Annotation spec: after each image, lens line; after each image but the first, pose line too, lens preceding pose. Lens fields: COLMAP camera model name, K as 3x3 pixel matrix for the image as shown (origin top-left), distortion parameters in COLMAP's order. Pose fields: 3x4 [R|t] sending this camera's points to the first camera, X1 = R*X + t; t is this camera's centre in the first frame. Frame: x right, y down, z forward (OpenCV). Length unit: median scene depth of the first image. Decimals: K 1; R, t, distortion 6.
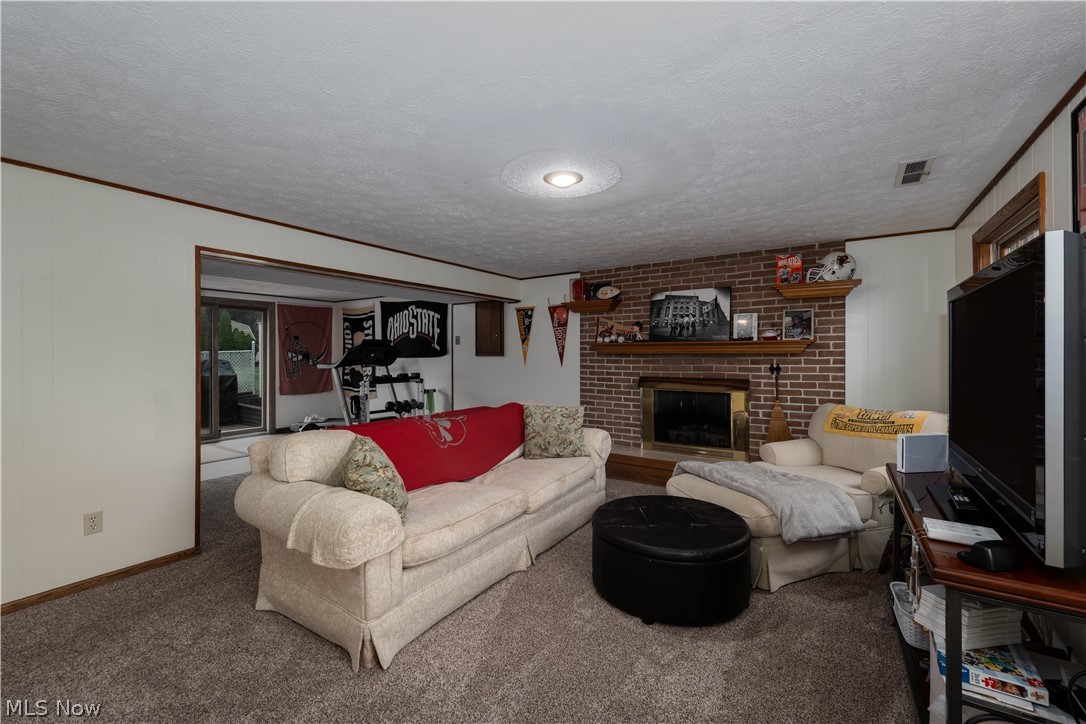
lens RADIAL K [[441.5, 0, 544.6], [0, 441.5, 354.9], [0, 0, 1]] dist [-0.000314, -0.000066]
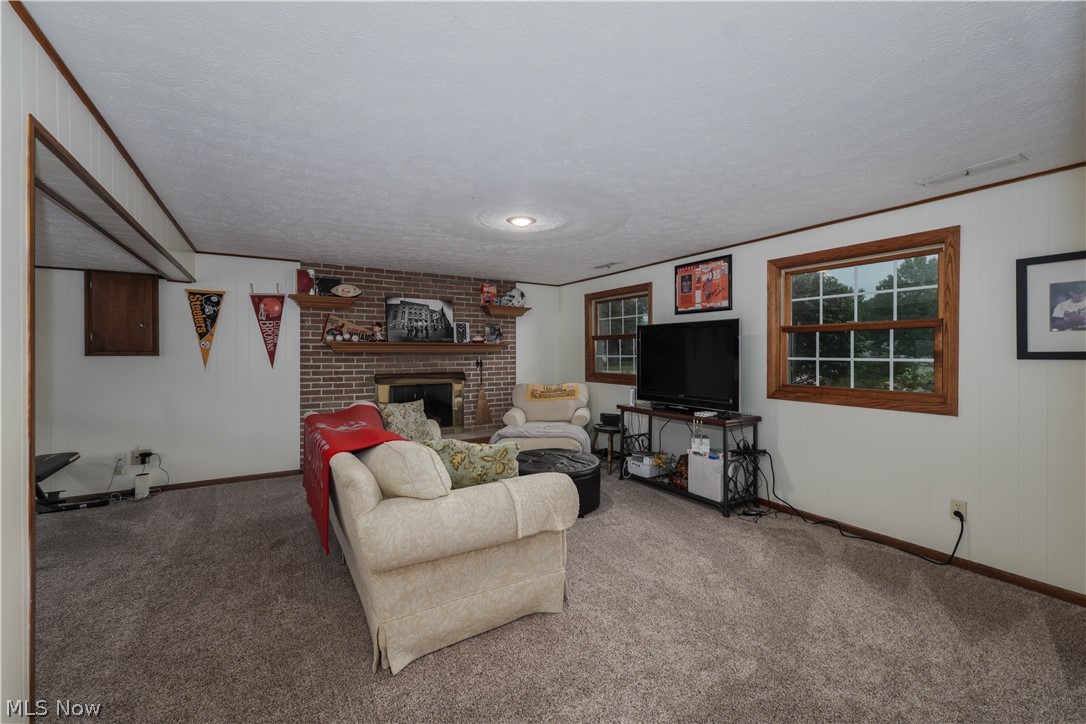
lens RADIAL K [[441.5, 0, 538.1], [0, 441.5, 355.0], [0, 0, 1]] dist [-0.000314, -0.000066]
pose [[0.431738, -0.003713, 0.901991, -0.596288], [0.001046, 0.999993, 0.003615, -0.000274], [-0.901998, -0.000617, 0.431739, 0.200393]]
